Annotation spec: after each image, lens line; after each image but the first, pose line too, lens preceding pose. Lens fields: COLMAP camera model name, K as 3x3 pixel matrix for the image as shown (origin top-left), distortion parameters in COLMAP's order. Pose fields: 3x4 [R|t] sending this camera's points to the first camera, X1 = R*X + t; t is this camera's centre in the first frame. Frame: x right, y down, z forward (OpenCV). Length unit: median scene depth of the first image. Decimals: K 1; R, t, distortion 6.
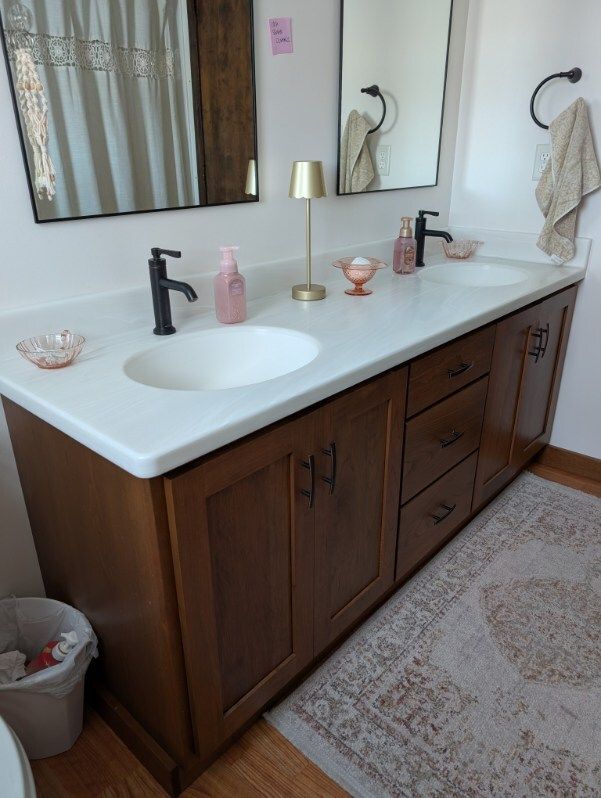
lens RADIAL K [[583.5, 0, 301.7], [0, 583.5, 399.1], [0, 0, 1]] dist [0.012649, -0.000167]
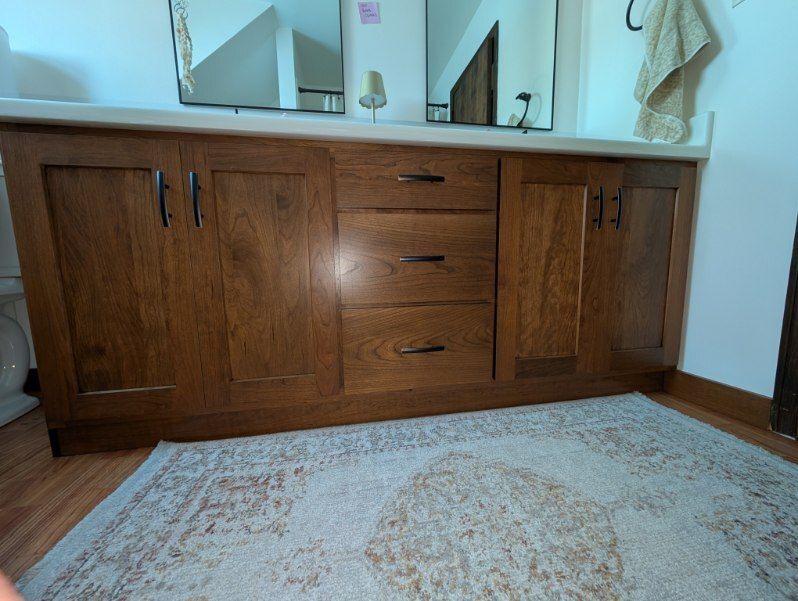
lens RADIAL K [[304.0, 0, 398.1], [0, 304.0, 300.1], [0, 0, 1]] dist [0.001839, -0.000054]
pose [[0.788607, 0.065797, -0.611367, 0.574121], [-0.235640, 0.950692, -0.201639, 0.258976], [0.567955, 0.303076, 0.765227, 0.650546]]
